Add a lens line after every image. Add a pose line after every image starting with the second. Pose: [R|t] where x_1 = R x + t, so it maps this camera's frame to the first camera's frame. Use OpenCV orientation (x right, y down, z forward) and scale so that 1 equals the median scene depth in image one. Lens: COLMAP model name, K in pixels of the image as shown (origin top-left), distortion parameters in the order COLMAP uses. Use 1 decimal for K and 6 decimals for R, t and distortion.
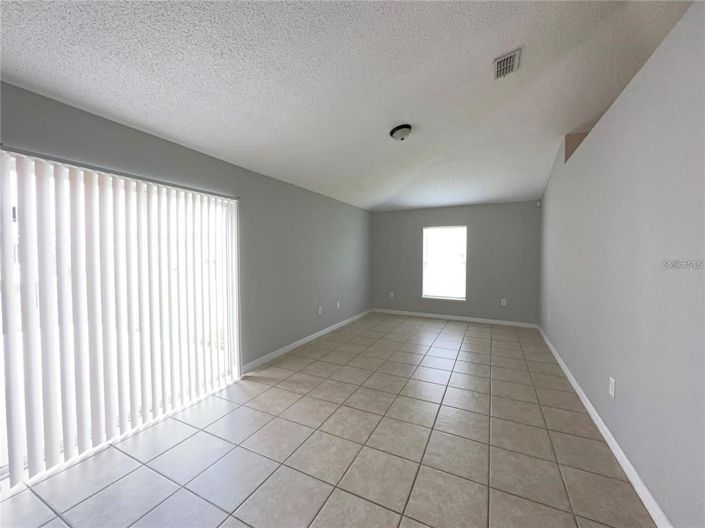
lens RADIAL K [[281.7, 0, 352.5], [0, 281.7, 264.0], [0, 0, 1]] dist [-0.001111, -0.000304]
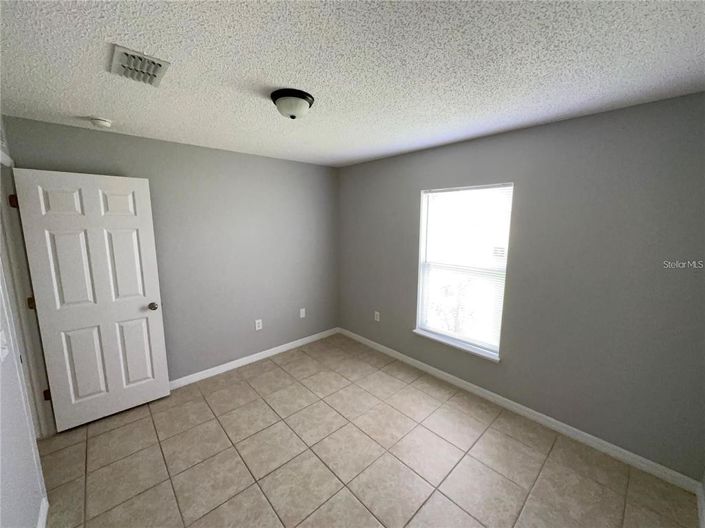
lens RADIAL K [[286.7, 0, 352.5], [0, 286.7, 264.0], [0, 0, 1]] dist [-0.000792, -0.000307]
pose [[0.929813, 0.061688, -0.362825, 0.394348], [-0.014297, 0.991163, 0.131880, -0.083308], [0.367754, -0.117437, 0.922478, 0.581551]]
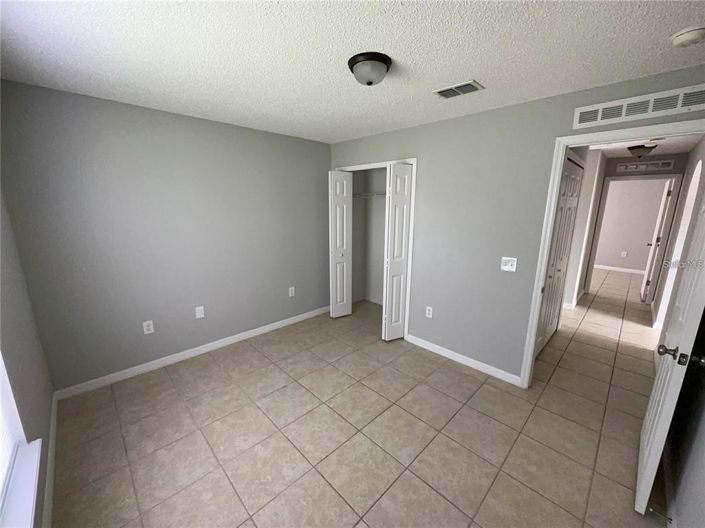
lens RADIAL K [[281.7, 0, 352.5], [0, 281.7, 264.0], [0, 0, 1]] dist [-0.001111, -0.000304]
pose [[-0.943303, -0.073390, 0.323718, 0.089001], [0.004998, 0.972000, 0.234927, -0.083747], [-0.331895, 0.223225, -0.916524, 1.249093]]
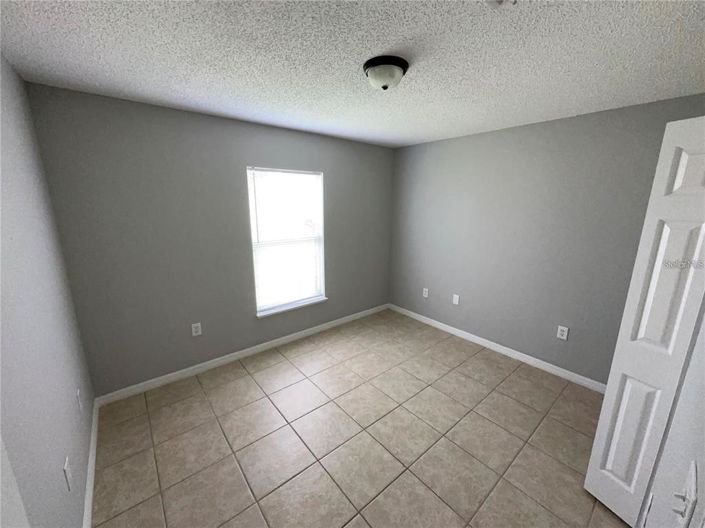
lens RADIAL K [[283.7, 0, 356.6], [0, 283.7, 264.1], [0, 0, 1]] dist [0.000135, 0.000021]
pose [[0.397388, -0.193612, 0.896994, -0.146515], [0.013518, 0.978618, 0.205242, -0.083308], [-0.917551, -0.069435, 0.391508, 0.783681]]
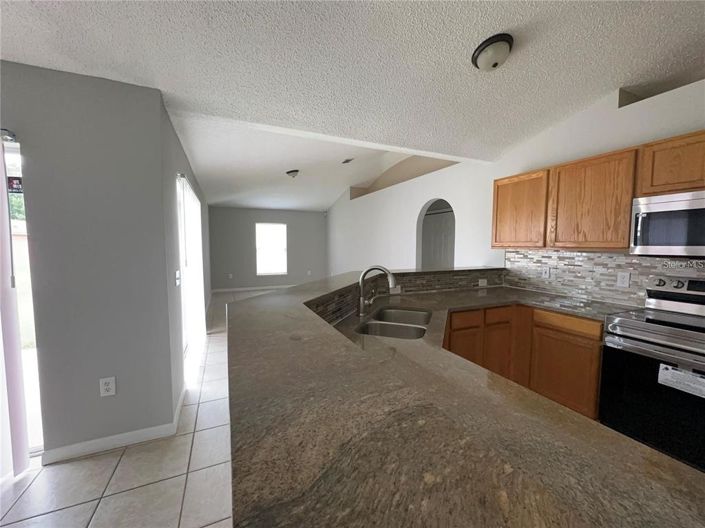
lens RADIAL K [[281.7, 0, 352.5], [0, 281.7, 264.0], [0, 0, 1]] dist [-0.001111, -0.000304]
pose [[0.635286, -0.054171, 0.770375, -0.597053], [0.020904, 0.998378, 0.052965, 0.004442], [-0.771994, -0.017544, 0.635388, -0.245271]]
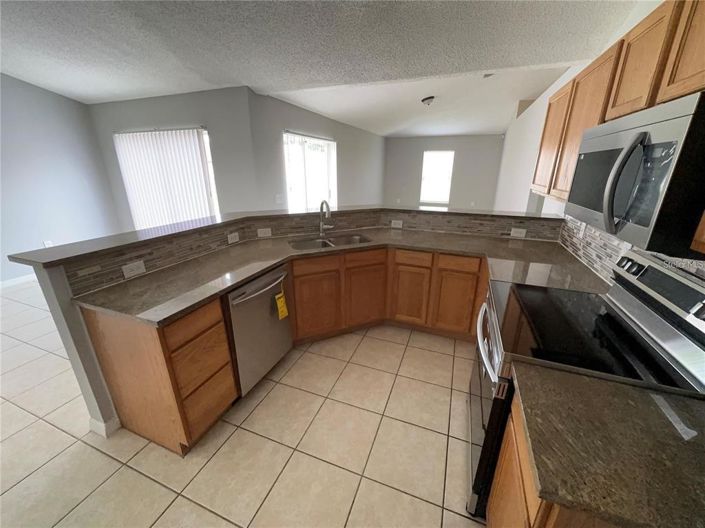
lens RADIAL K [[281.7, 0, 352.5], [0, 281.7, 264.0], [0, 0, 1]] dist [-0.001111, -0.000304]
pose [[0.995624, -0.027286, 0.089378, -0.291411], [-0.000705, 0.954205, 0.299154, -0.015819], [-0.093448, -0.297908, 0.950010, -0.555590]]
